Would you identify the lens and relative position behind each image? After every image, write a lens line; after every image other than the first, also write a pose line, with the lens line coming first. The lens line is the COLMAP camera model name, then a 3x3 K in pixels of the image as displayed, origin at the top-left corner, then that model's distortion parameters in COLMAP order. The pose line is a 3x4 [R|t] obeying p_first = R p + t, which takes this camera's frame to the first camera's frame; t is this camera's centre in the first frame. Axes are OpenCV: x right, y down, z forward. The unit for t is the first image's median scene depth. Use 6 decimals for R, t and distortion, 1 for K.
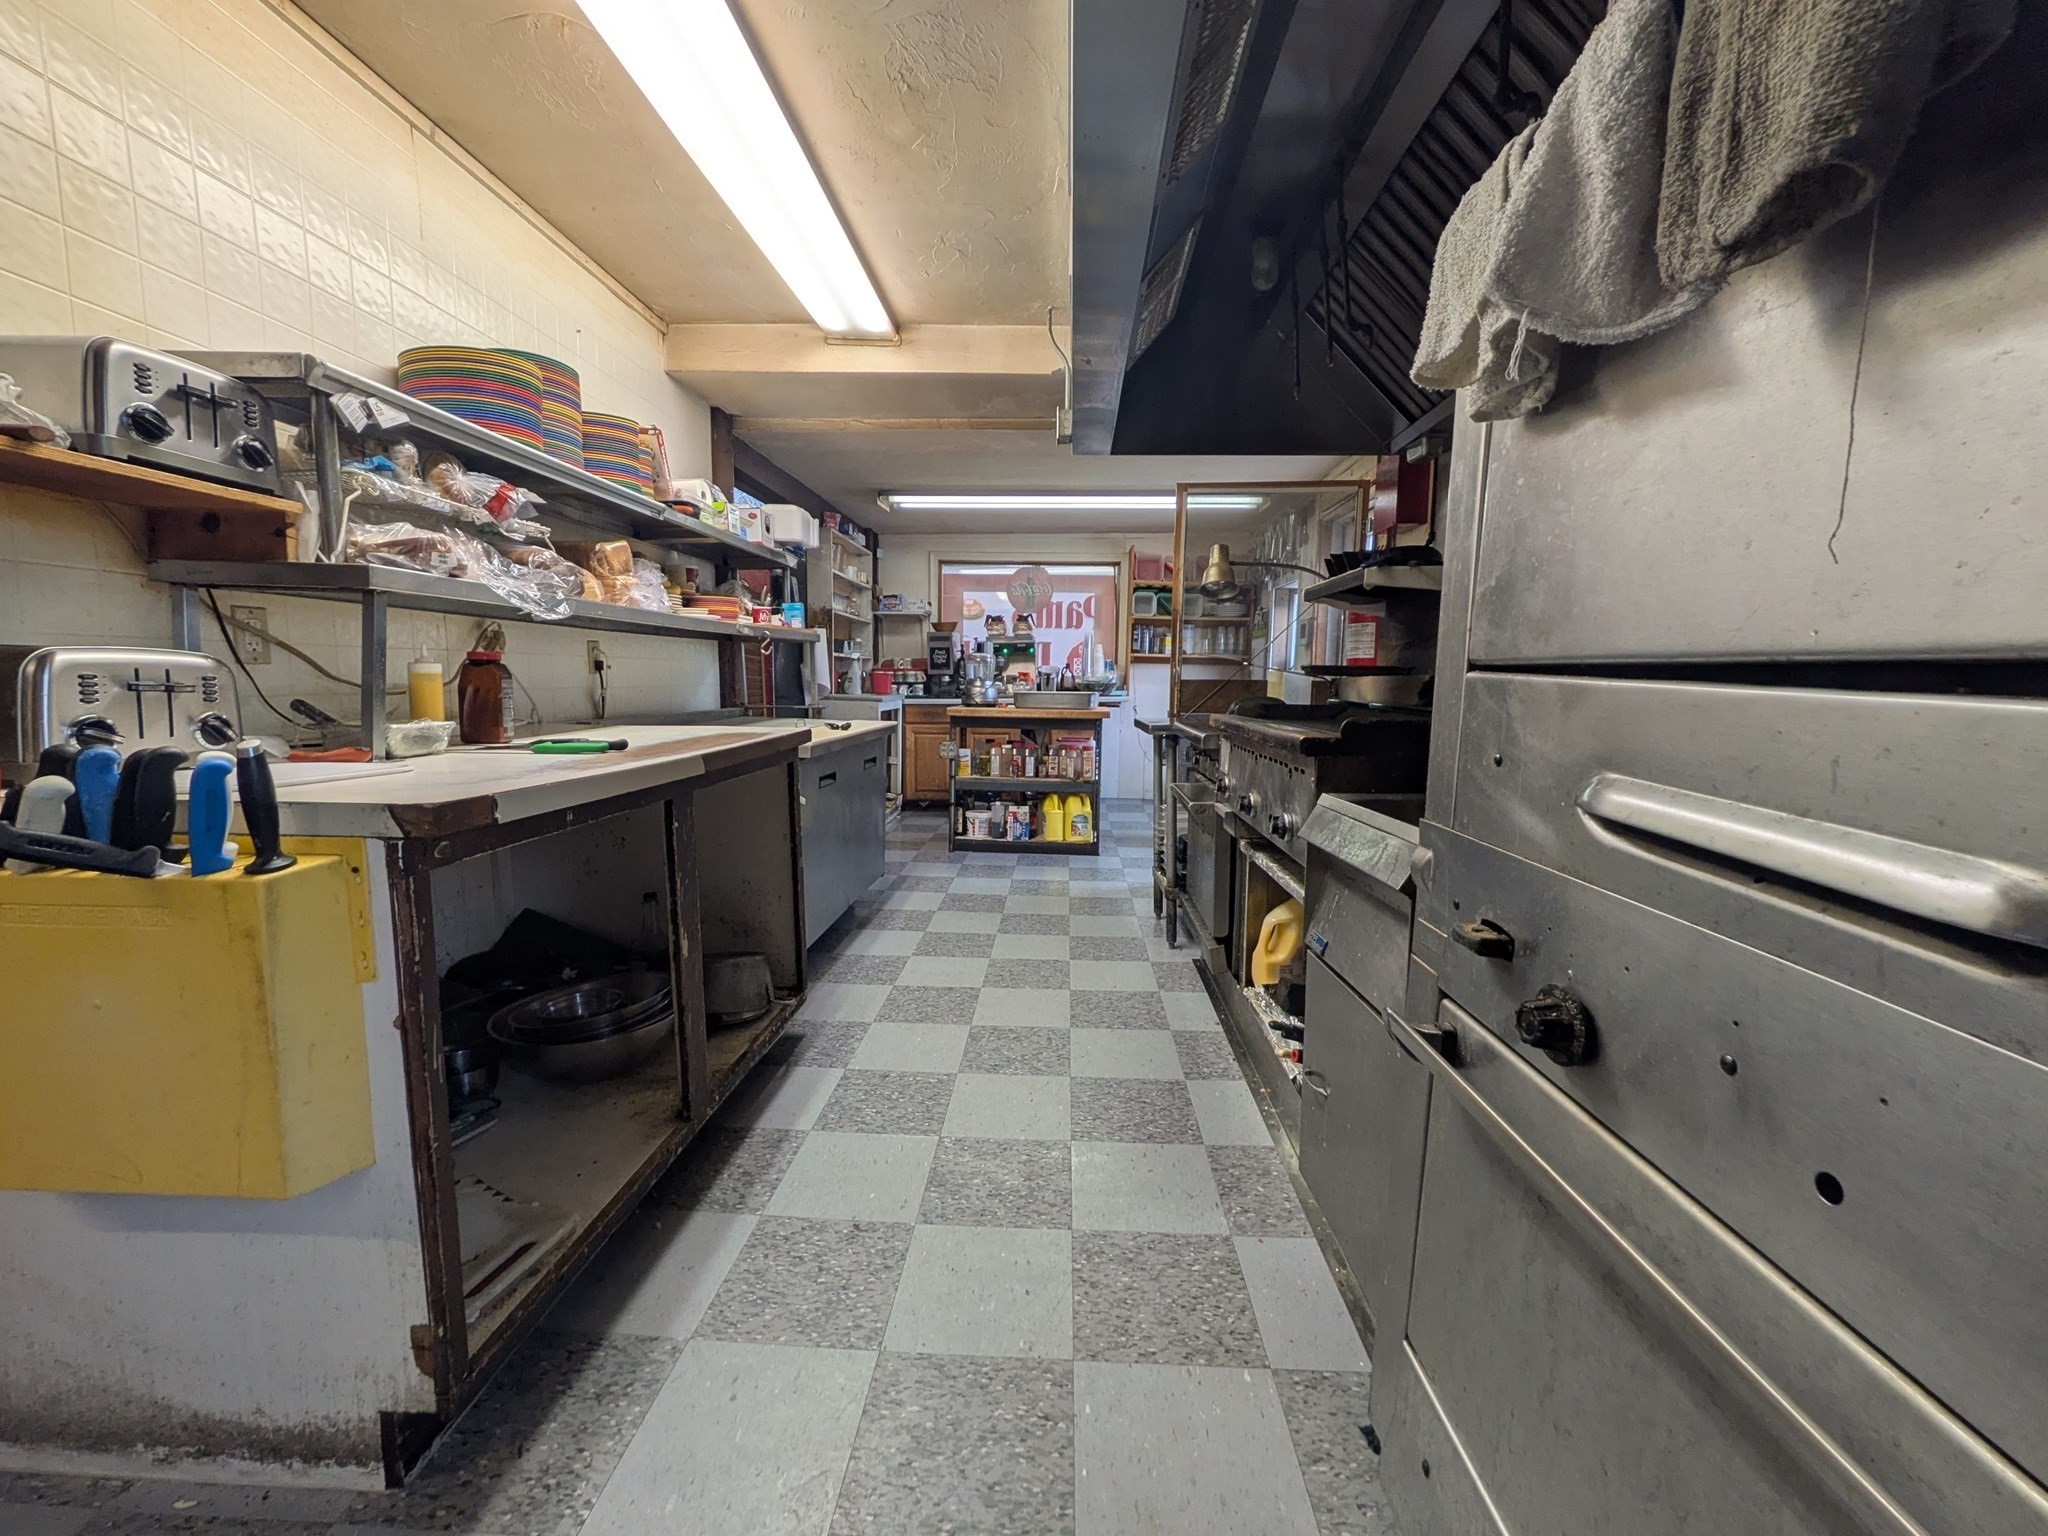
lens RADIAL K [[819.7, 0, 1030.4], [0, 819.7, 757.7], [0, 0, 1]] dist [-0.000170, -0.000278]
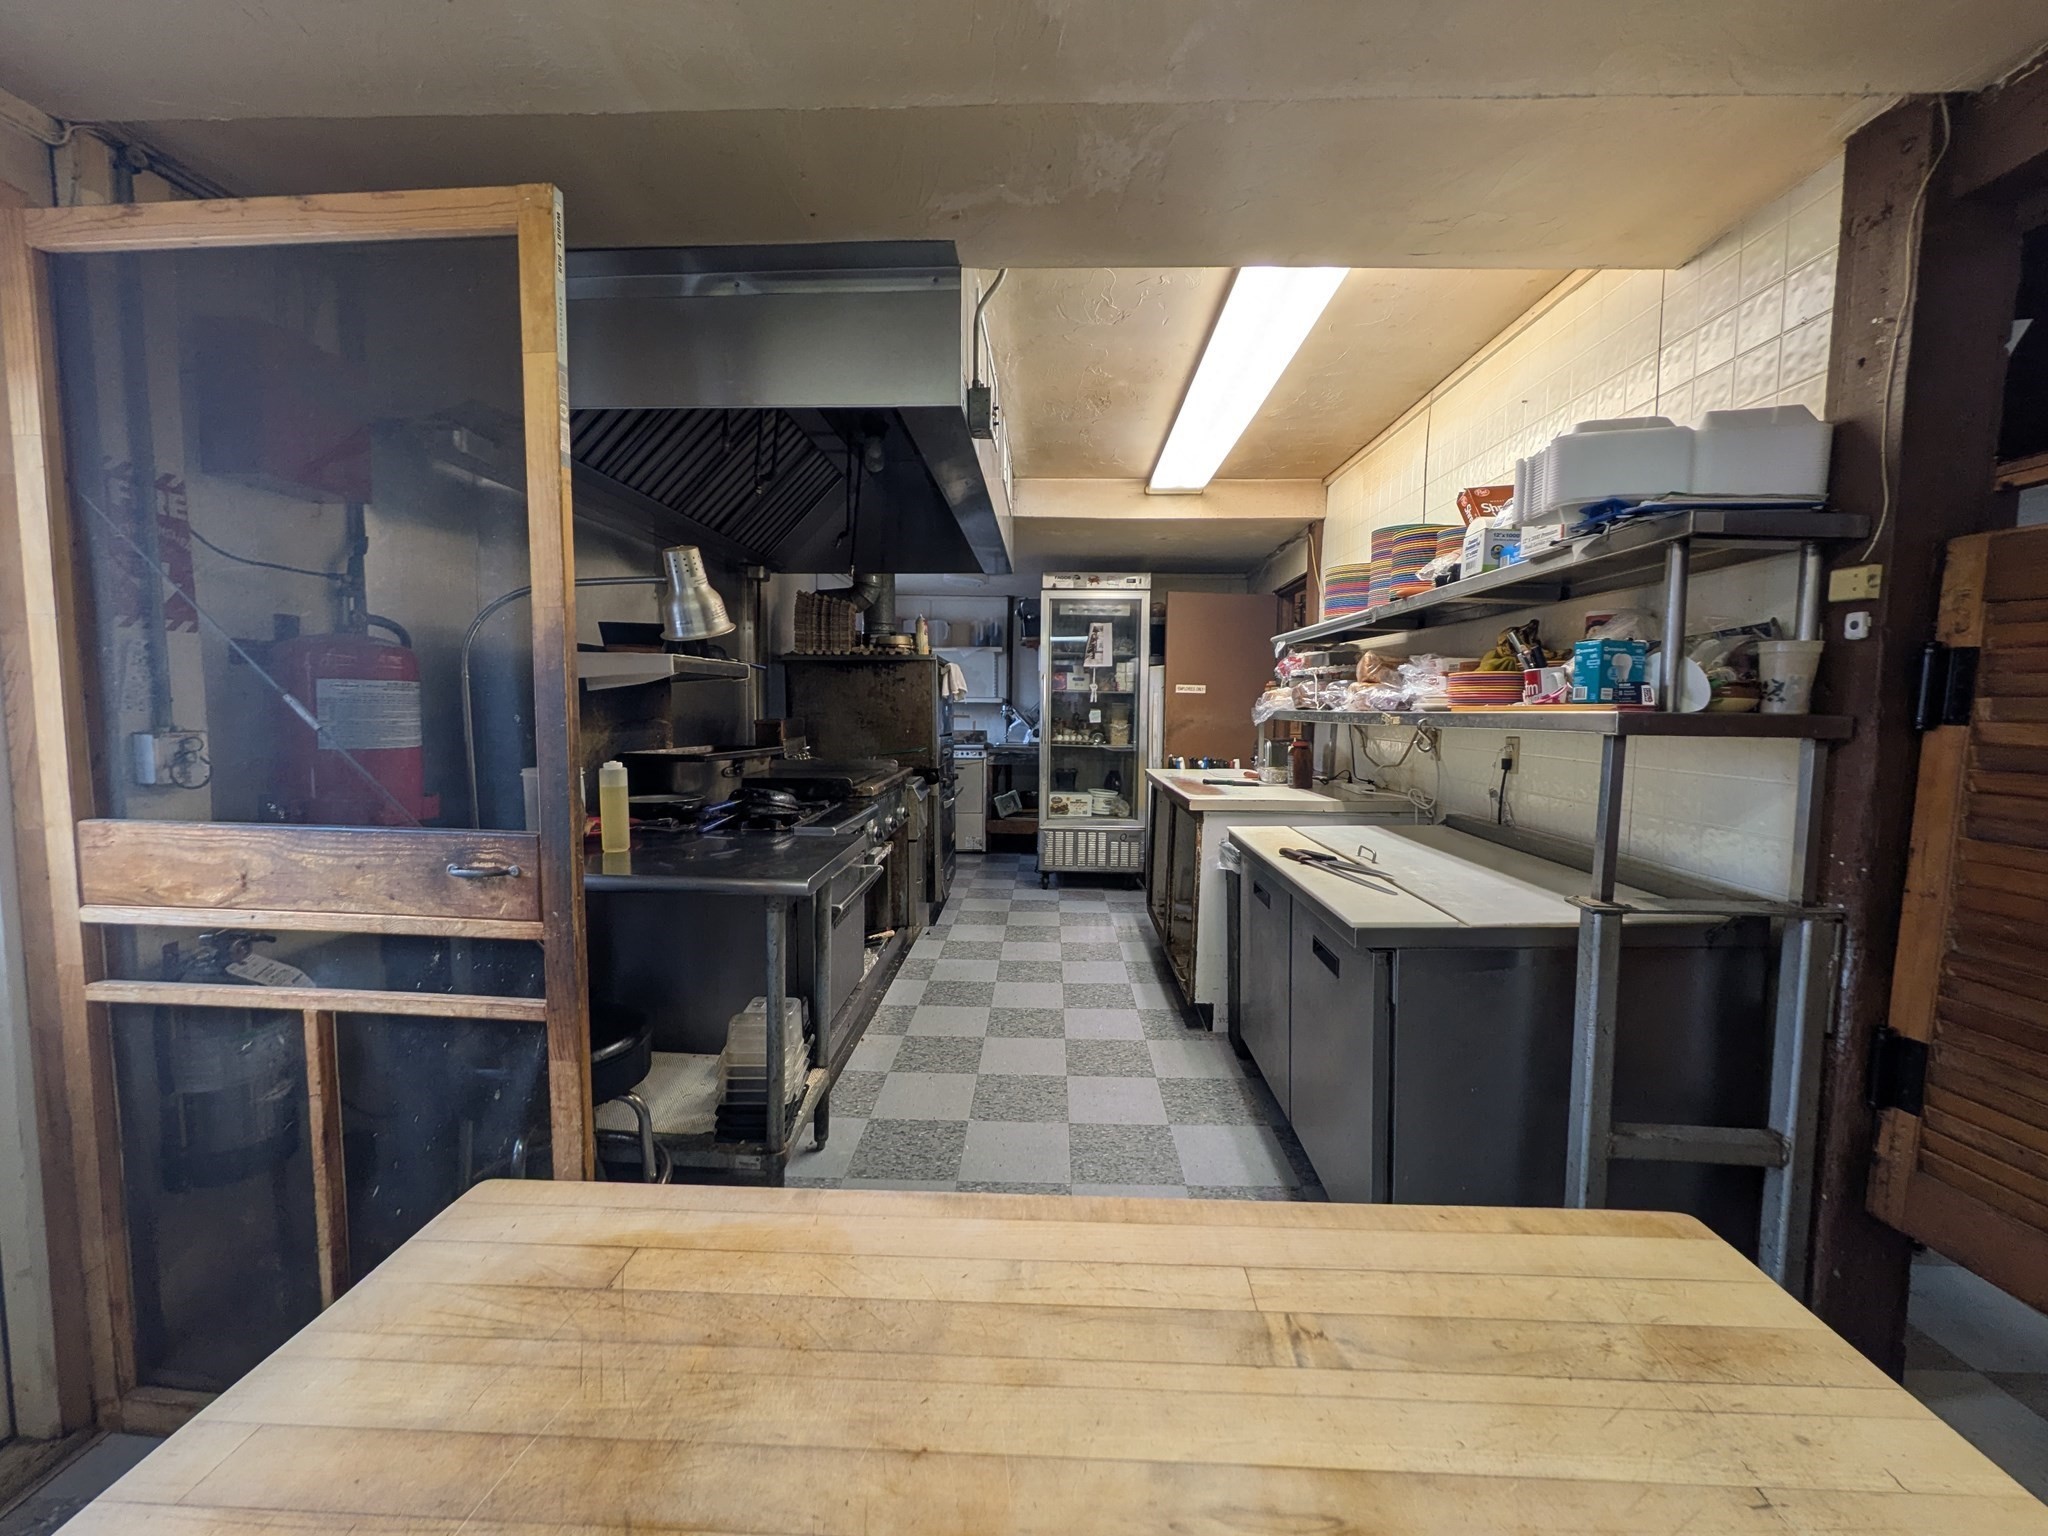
lens RADIAL K [[819.7, 0, 1031.4], [0, 819.7, 764.3], [0, 0, 1]] dist [-0.000170, -0.000278]
pose [[-0.999525, -0.019014, -0.024234, 0.018170], [-0.022927, 0.984641, 0.173080, -0.330233], [0.020571, 0.173554, -0.984610, 2.409230]]
